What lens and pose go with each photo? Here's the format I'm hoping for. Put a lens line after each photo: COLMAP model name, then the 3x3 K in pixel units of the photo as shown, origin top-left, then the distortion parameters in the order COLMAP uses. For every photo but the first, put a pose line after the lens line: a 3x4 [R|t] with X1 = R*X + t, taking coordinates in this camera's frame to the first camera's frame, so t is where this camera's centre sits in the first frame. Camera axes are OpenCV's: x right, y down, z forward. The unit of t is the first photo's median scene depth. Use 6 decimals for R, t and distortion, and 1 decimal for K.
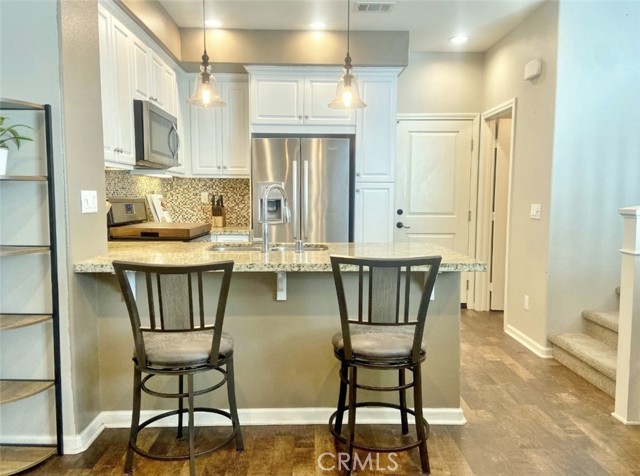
lens RADIAL K [[491.8, 0, 320.0], [0, 491.8, 238.0], [0, 0, 1]] dist [0.073567, -0.004567]
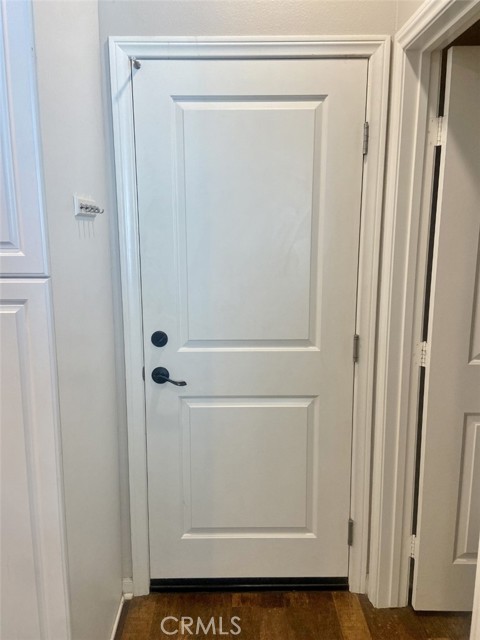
lens RADIAL K [[485.0, 0, 240.0], [0, 485.0, 320.0], [0, 0, 1]] dist [0.125681, -0.162239]
pose [[0.999843, -0.008574, -0.015485, 0.234544], [0.010181, 0.994218, 0.106894, -0.107452], [0.014479, -0.107035, 0.994150, 0.682244]]
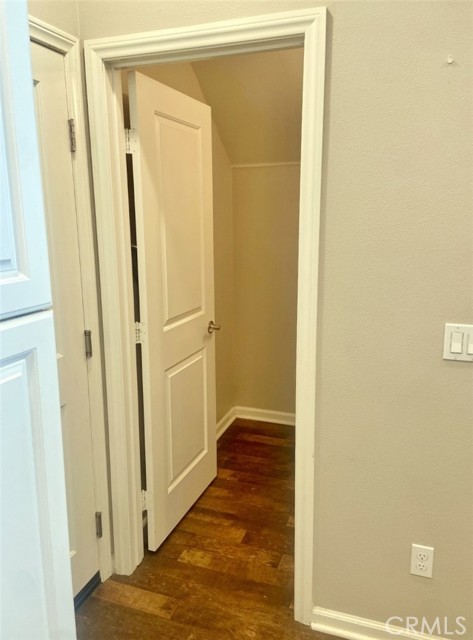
lens RADIAL K [[491.8, 0, 236.5], [0, 491.8, 320.0], [0, 0, 1]] dist [0.073567, -0.004567]
pose [[0.363160, -0.201234, 0.909736, 0.019054], [0.085708, 0.979473, 0.182446, -0.123382], [-0.927776, 0.011715, 0.372953, 0.800850]]
